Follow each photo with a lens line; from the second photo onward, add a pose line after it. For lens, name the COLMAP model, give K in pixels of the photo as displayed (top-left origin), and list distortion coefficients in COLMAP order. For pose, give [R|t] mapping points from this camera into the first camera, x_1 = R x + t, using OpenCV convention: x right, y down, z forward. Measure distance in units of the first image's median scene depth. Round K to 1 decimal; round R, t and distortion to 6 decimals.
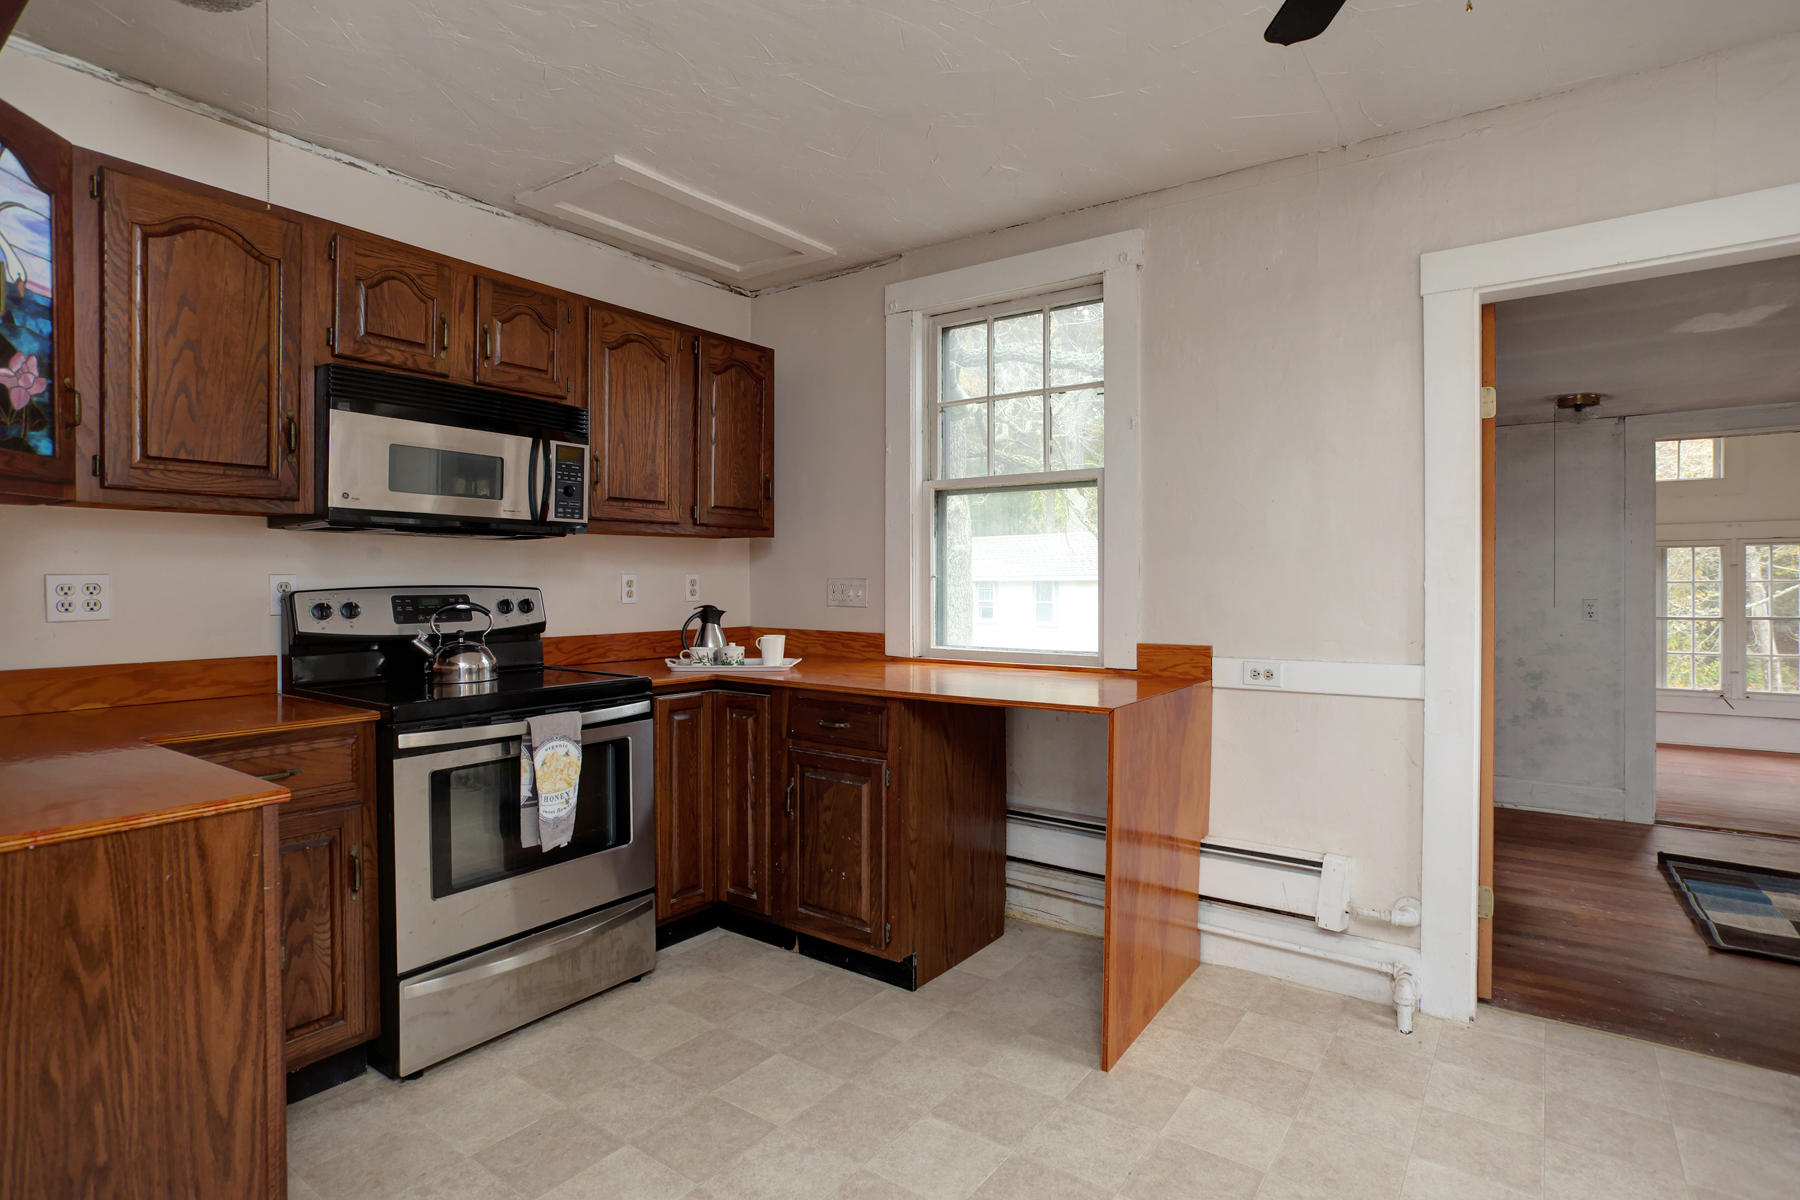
lens RADIAL K [[919.5, 0, 892.1], [0, 919.5, 578.5], [0, 0, 1]] dist [-0.048244, 0.021071]
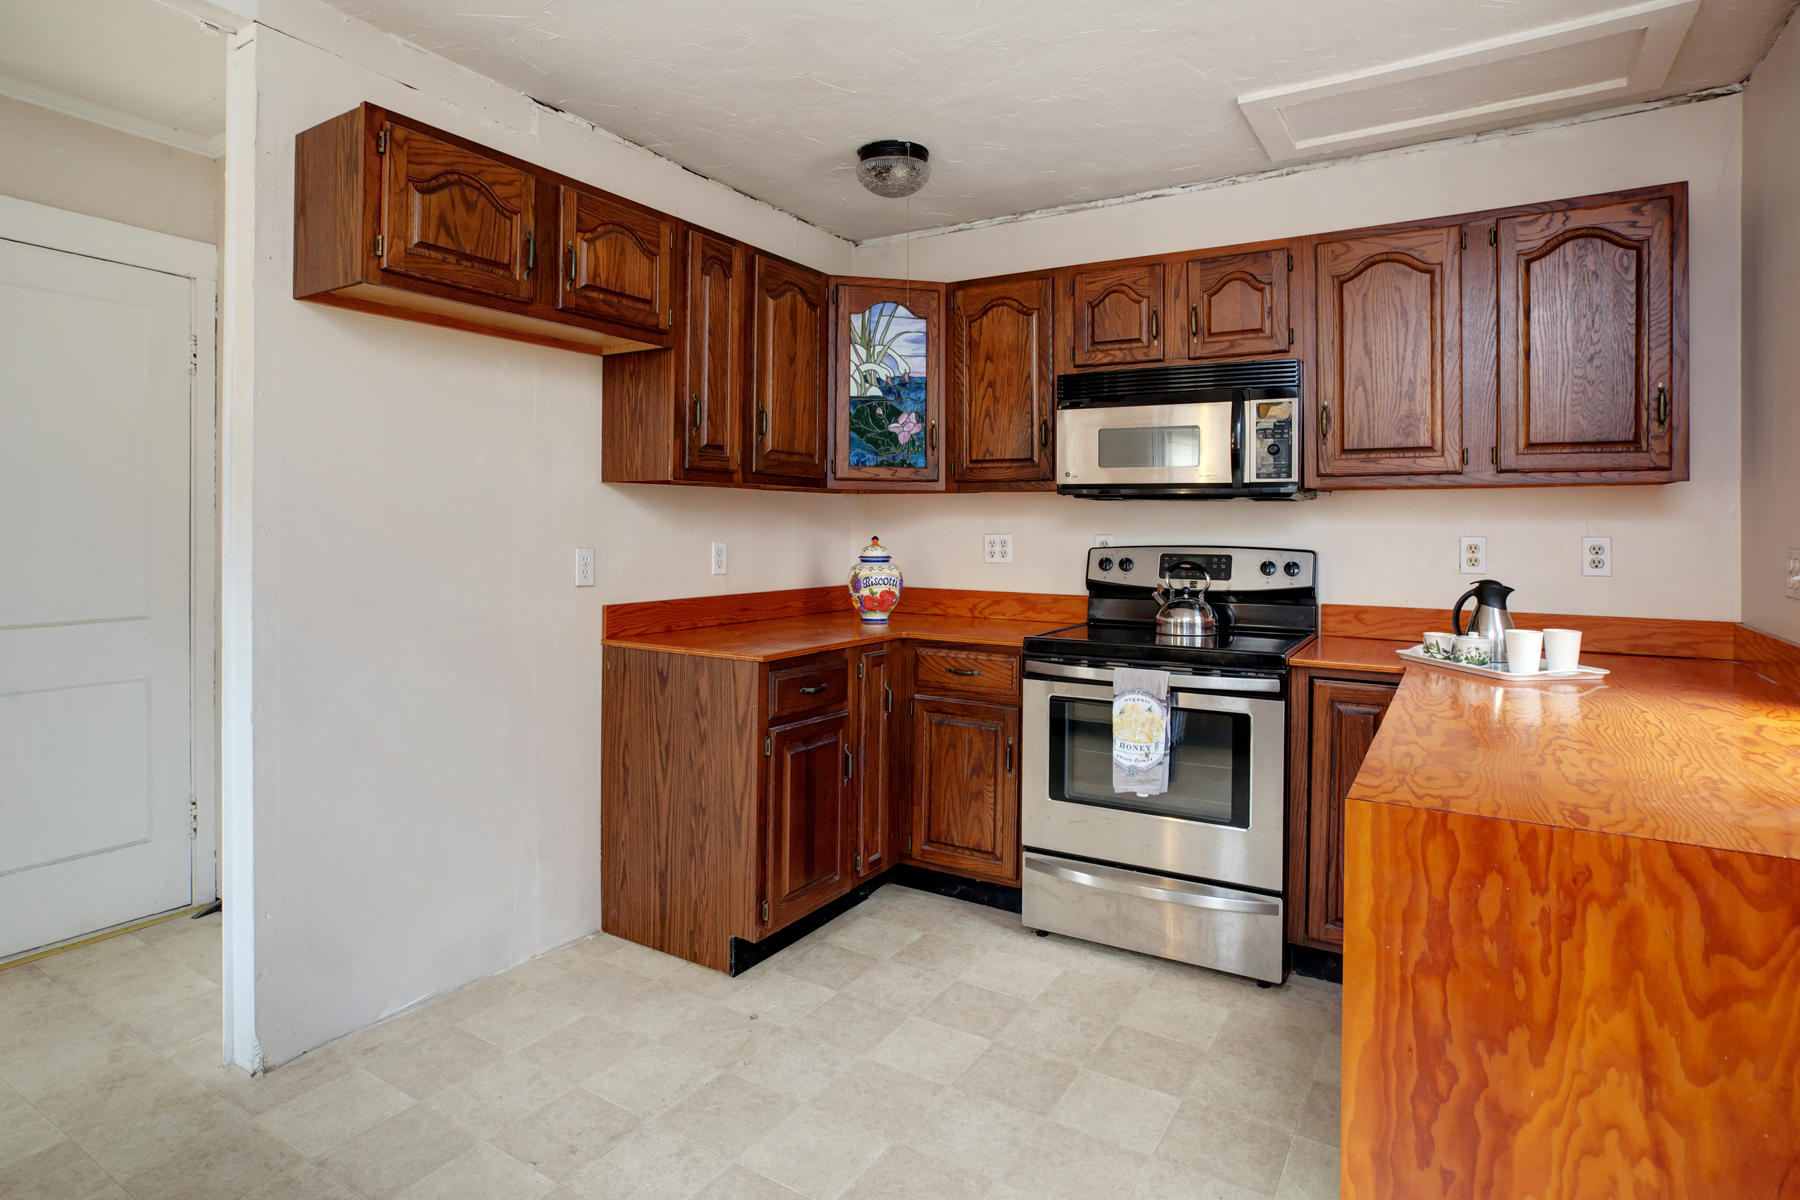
lens RADIAL K [[950.7, 0, 892.4], [0, 950.7, 508.3], [0, 0, 1]] dist [-0.050334, 0.000675]
pose [[0.060072, -0.017565, -0.998040, 0.693965], [-0.005753, 0.999822, -0.017943, -0.016848], [0.998177, 0.006820, 0.059960, 0.627753]]
